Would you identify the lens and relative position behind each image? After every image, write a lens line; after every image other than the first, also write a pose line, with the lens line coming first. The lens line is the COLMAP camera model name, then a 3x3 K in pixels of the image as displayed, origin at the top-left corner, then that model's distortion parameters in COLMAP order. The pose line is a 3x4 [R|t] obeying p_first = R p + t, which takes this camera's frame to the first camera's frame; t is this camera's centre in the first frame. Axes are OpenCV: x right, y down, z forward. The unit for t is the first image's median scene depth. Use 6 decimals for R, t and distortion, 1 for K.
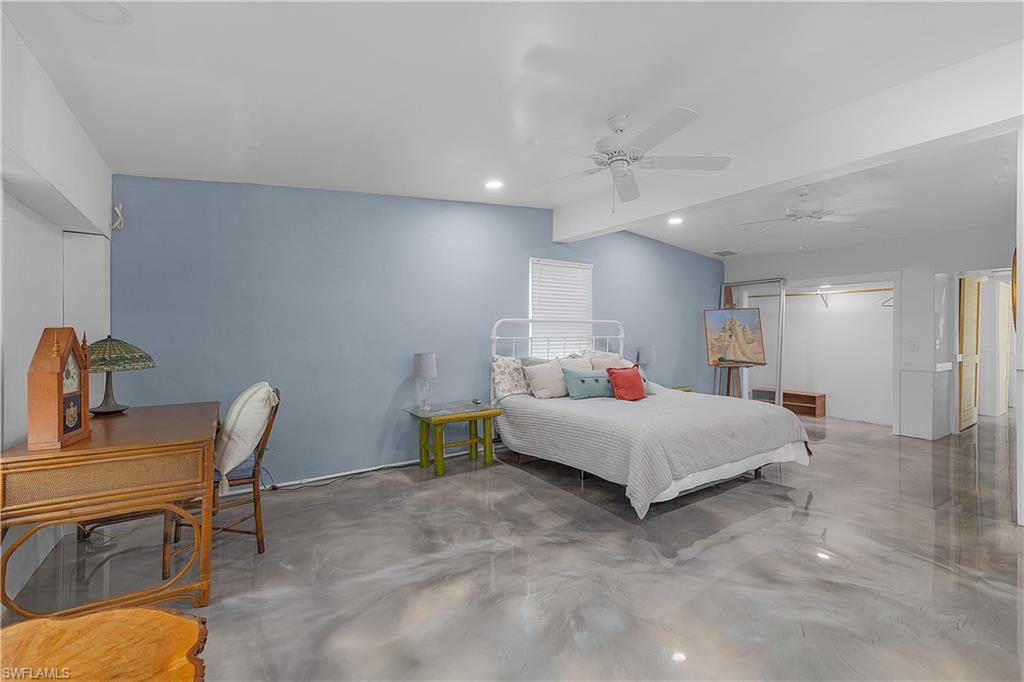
lens RADIAL K [[438.6, 0, 519.6], [0, 438.6, 330.4], [0, 0, 1]] dist [0.000866, -0.000097]
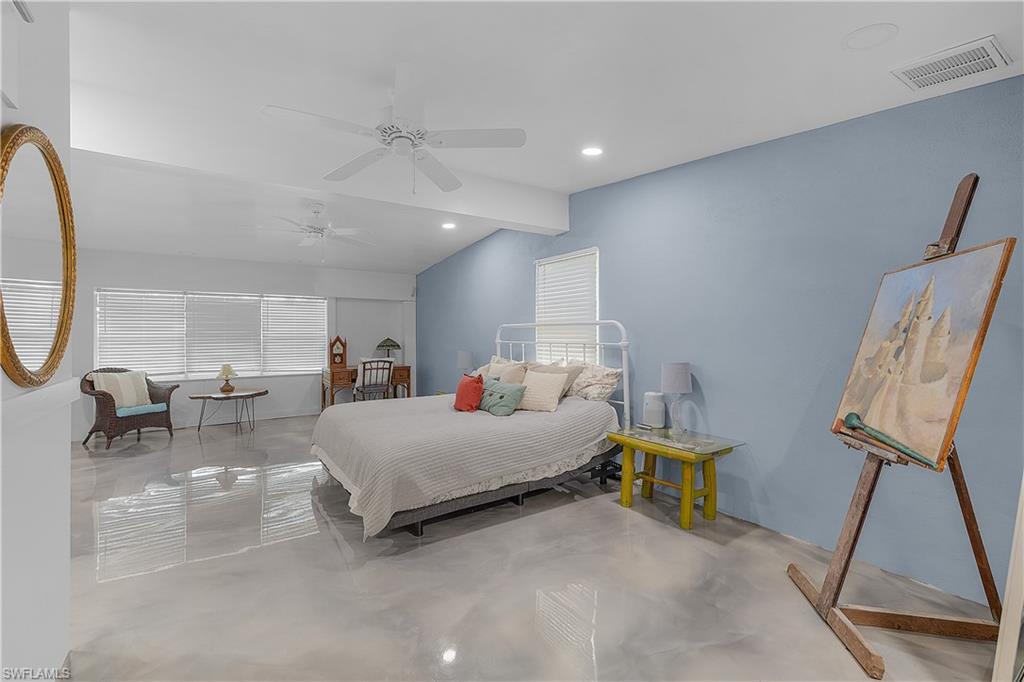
lens RADIAL K [[437.9, 0, 516.6], [0, 437.9, 335.4], [0, 0, 1]] dist [0.001992, -0.000041]
pose [[0.009306, 0.000050, -0.999957, 0.893150], [0.003831, 0.999993, 0.000085, 0.000875], [0.999949, -0.003831, 0.009306, 0.840779]]
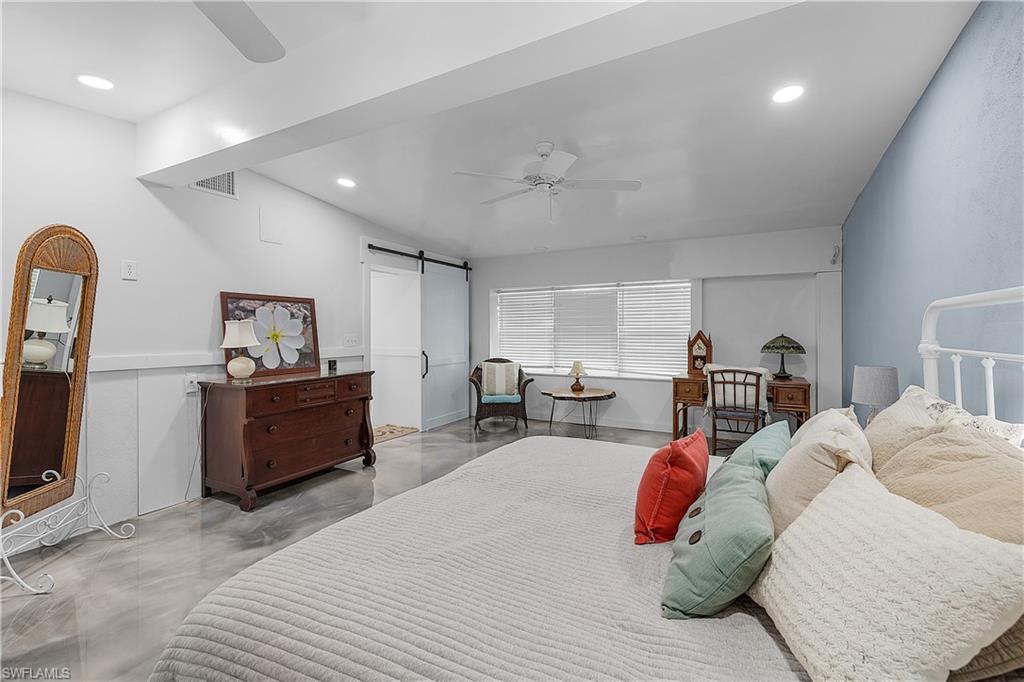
lens RADIAL K [[437.9, 0, 516.6], [0, 437.9, 335.4], [0, 0, 1]] dist [0.001992, -0.000041]
pose [[-0.882057, 0.004886, -0.471118, 0.395218], [0.000511, 0.999956, 0.009414, 0.000514], [0.471143, 0.008063, -0.882020, 0.959162]]
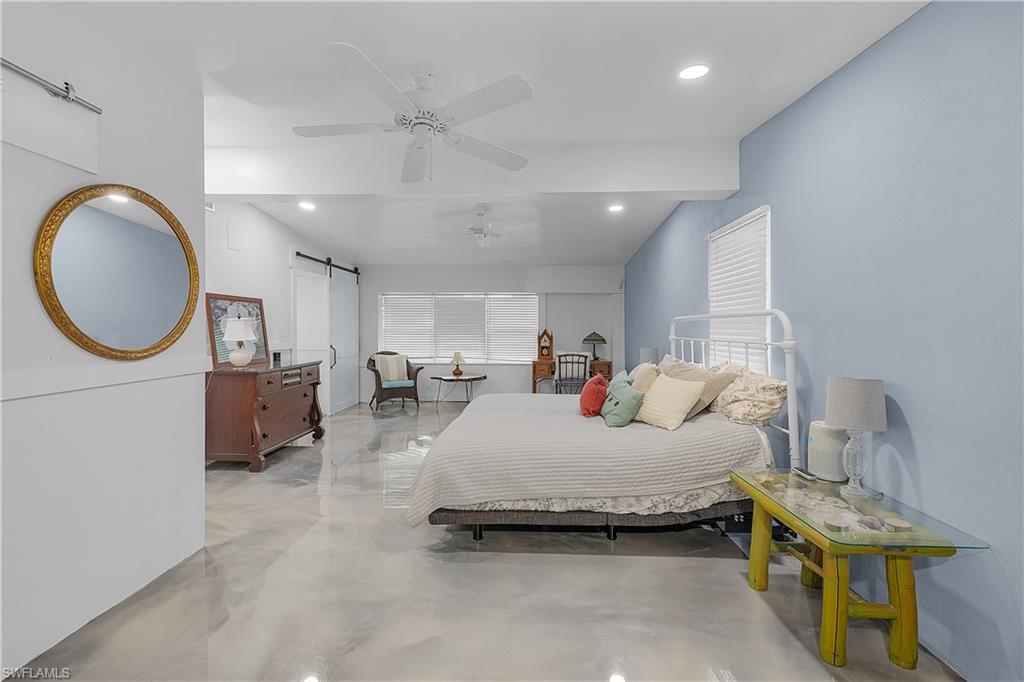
lens RADIAL K [[438.6, 0, 519.6], [0, 438.6, 330.4], [0, 0, 1]] dist [0.000866, -0.000097]
pose [[-0.583537, -0.001659, -0.812085, 0.751728], [-0.006001, 0.999979, 0.002269, 0.001023], [0.812064, 0.006197, -0.583535, 1.046148]]
